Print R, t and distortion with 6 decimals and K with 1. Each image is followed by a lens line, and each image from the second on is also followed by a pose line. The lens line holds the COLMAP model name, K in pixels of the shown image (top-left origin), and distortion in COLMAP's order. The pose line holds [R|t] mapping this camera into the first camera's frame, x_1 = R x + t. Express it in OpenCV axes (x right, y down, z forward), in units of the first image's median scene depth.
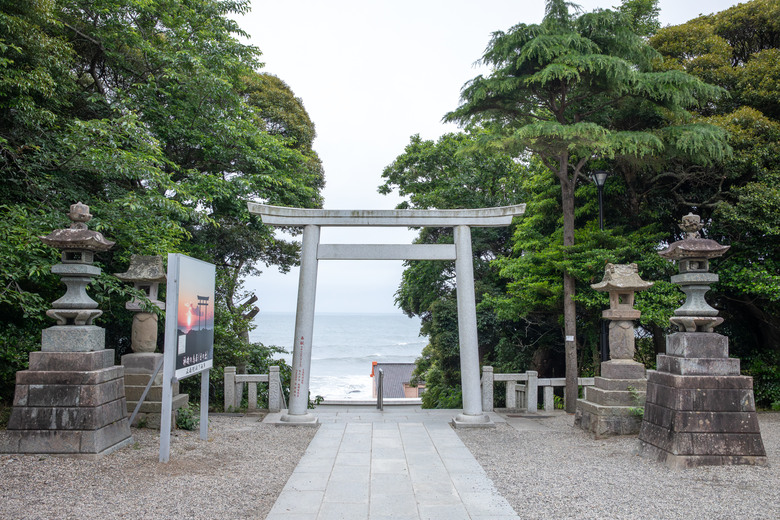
lens RADIAL K [[712.7, 0, 390.0], [0, 712.7, 260.0], [0, 0, 1]] dist [-0.038374, 0.005265]
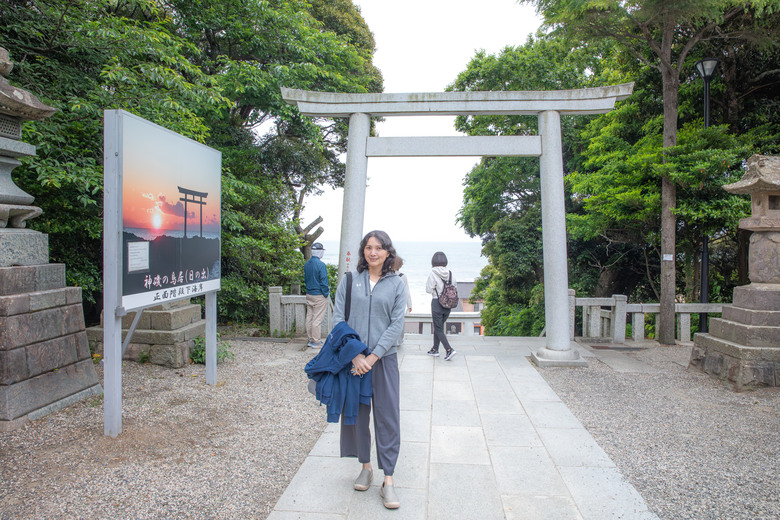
lens RADIAL K [[546.4, 0, 389.8], [0, 546.4, 271.2], [0, 0, 1]] dist [-0.103159, 0.073300]
pose [[0.994401, 0.008715, -0.105312, -0.008617], [0.004696, 0.991964, 0.126432, 0.045143], [0.105567, -0.126219, 0.986369, 0.339718]]
